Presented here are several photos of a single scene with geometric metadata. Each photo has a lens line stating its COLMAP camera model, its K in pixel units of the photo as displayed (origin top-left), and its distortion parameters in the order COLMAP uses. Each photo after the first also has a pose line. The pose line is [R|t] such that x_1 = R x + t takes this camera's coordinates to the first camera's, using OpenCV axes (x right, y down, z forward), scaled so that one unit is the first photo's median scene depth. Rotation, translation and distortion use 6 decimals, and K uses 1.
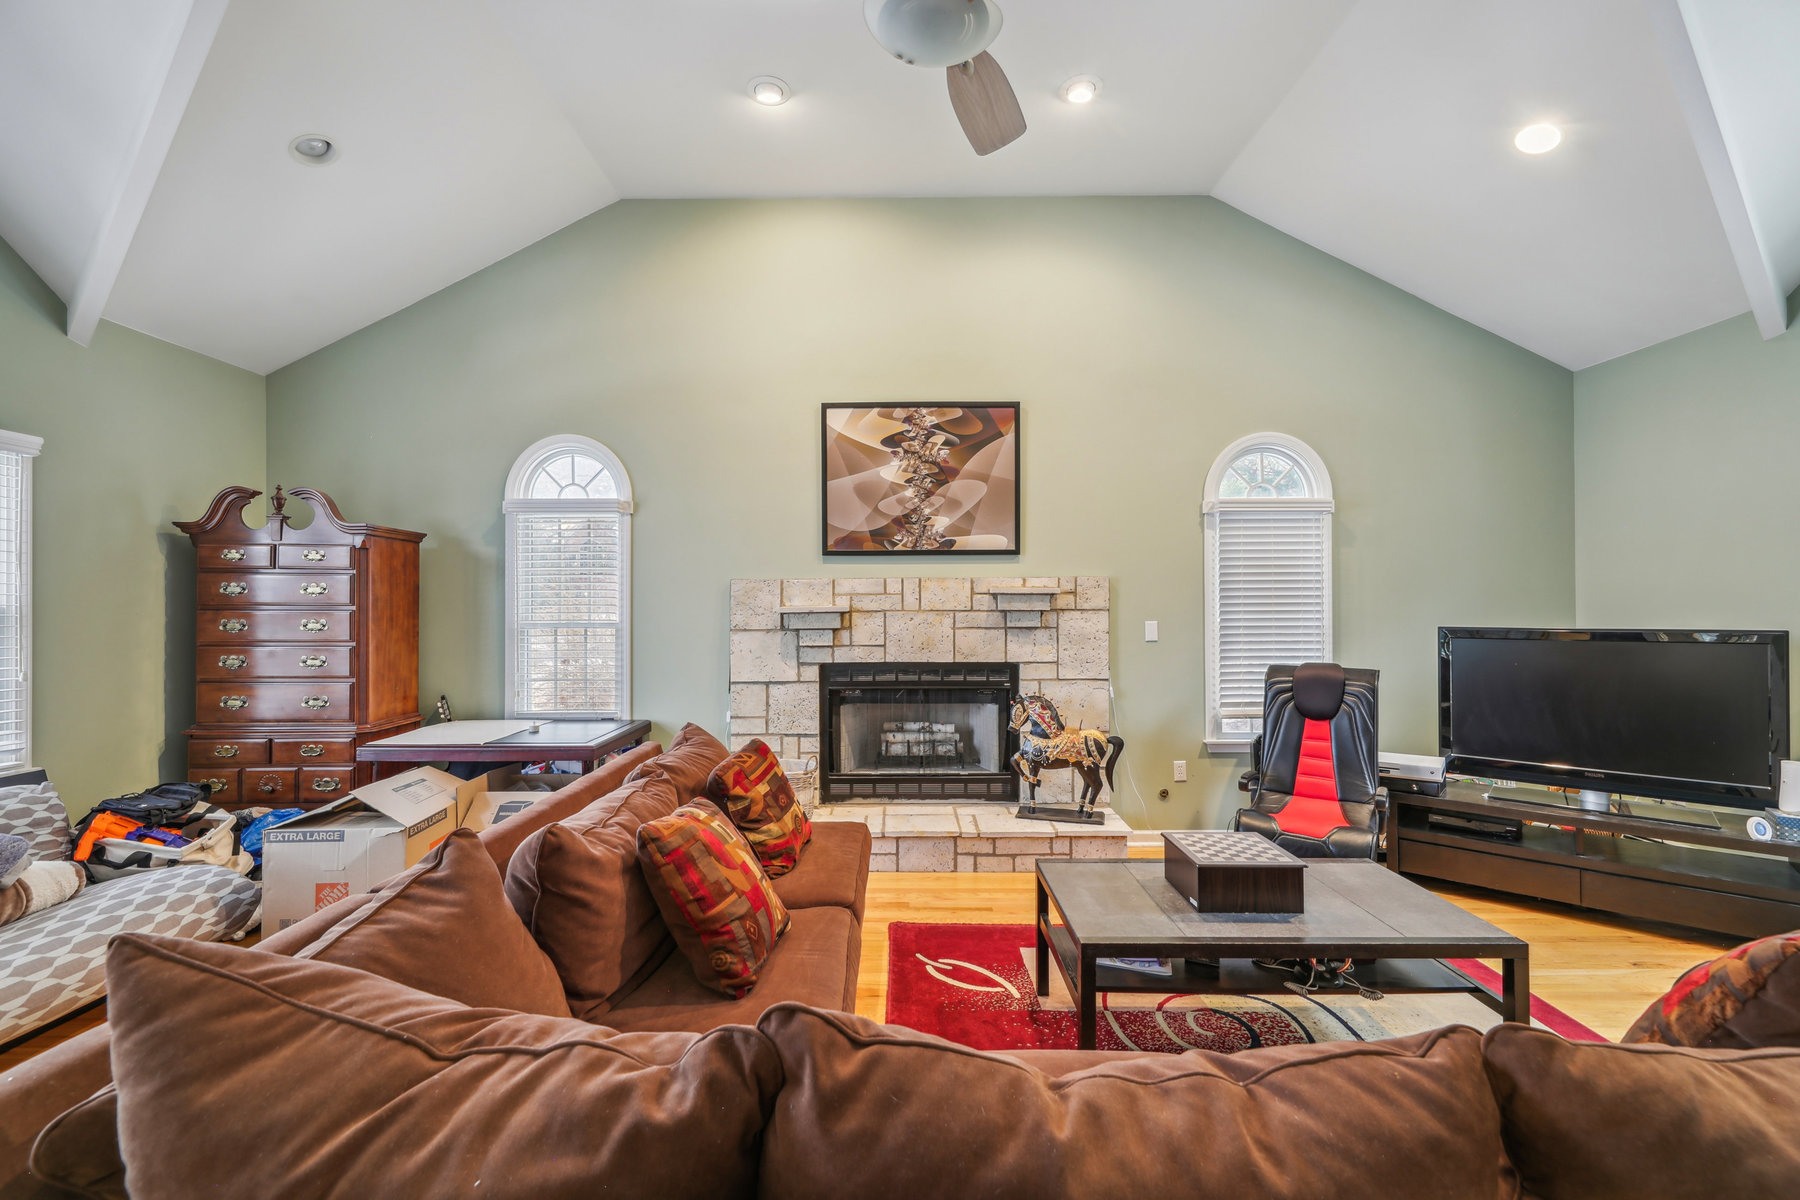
lens RADIAL K [[752.9, 0, 902.3], [0, 752.9, 600.1], [0, 0, 1]] dist [0.011754, -0.001725]
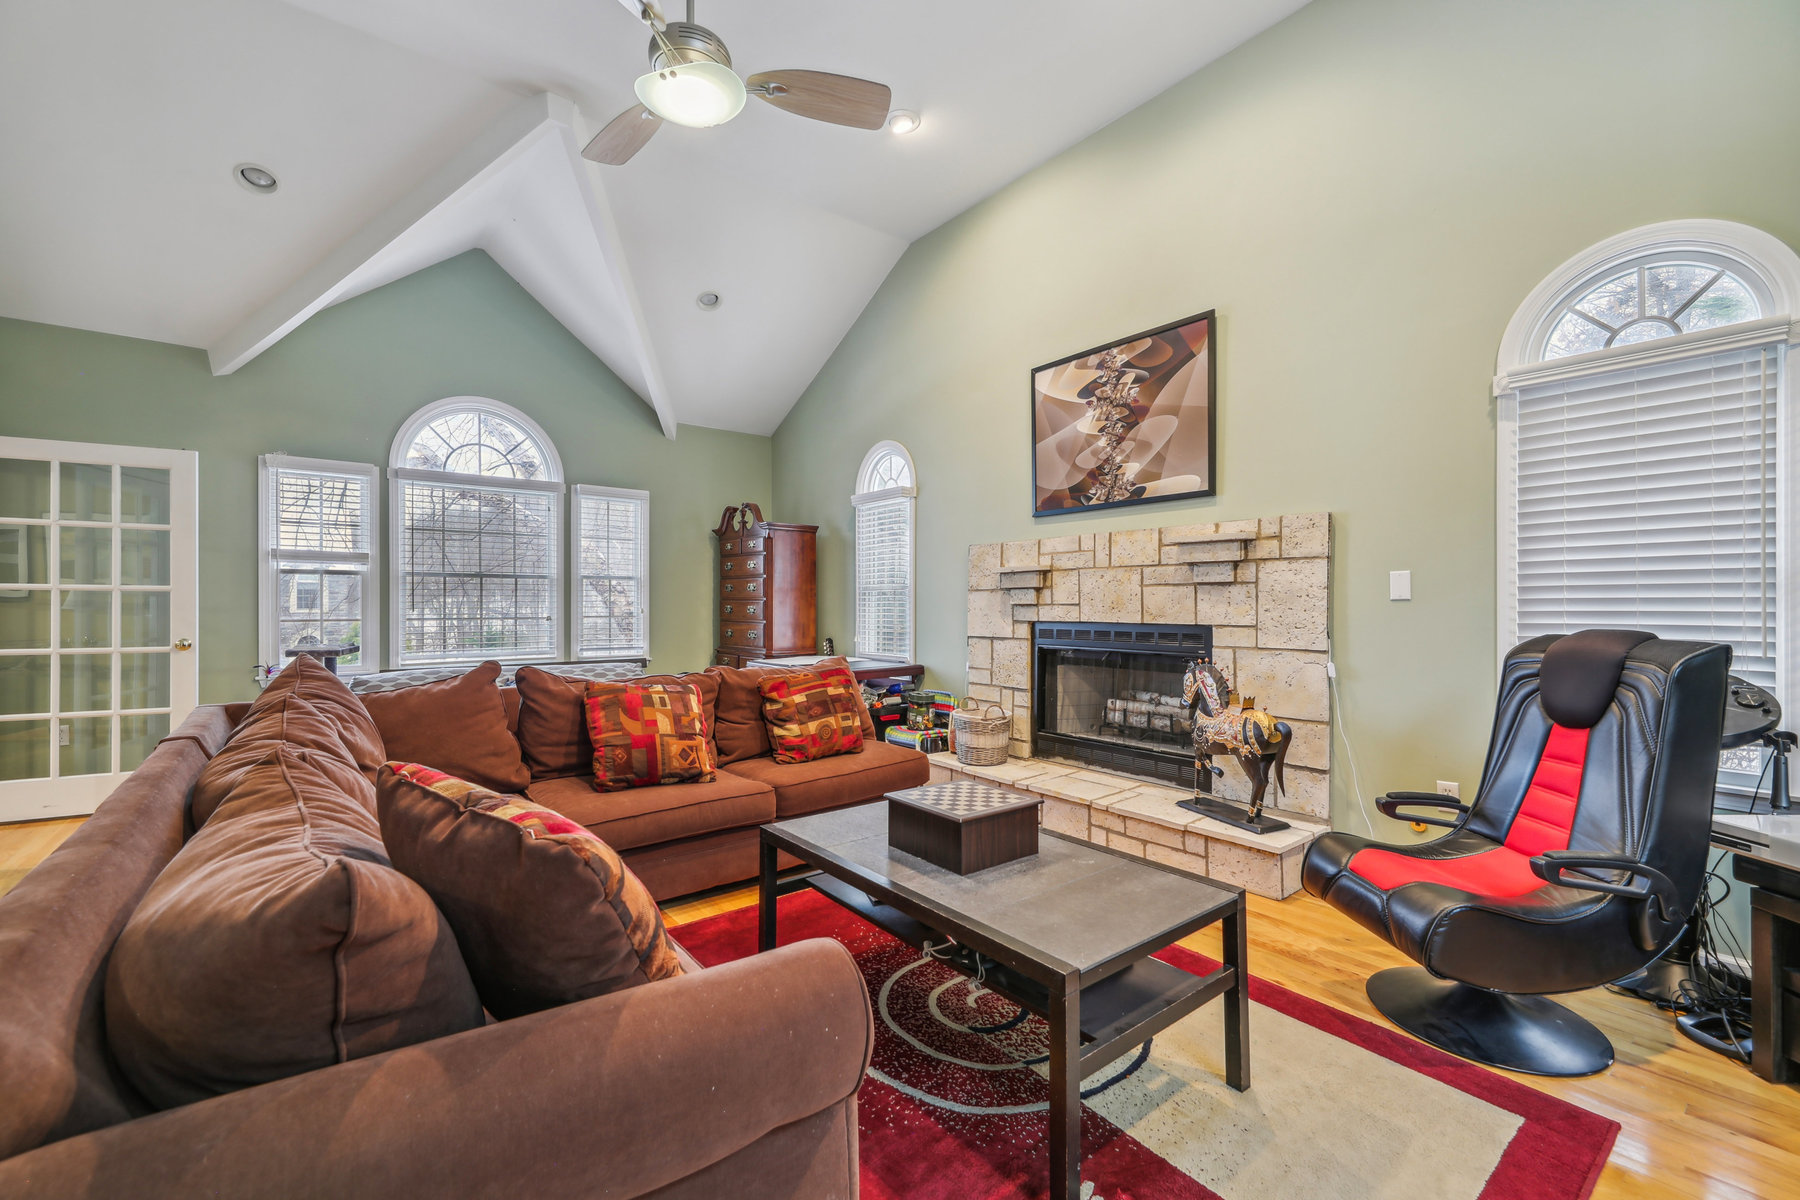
lens RADIAL K [[752.9, 0, 902.3], [0, 752.9, 601.9], [0, 0, 1]] dist [0.011754, -0.001725]
pose [[0.620762, 0.000640, -0.783999, 0.593655], [0.004253, 0.999982, 0.004183, 0.051974], [0.783987, -0.005931, 0.620748, 0.218711]]
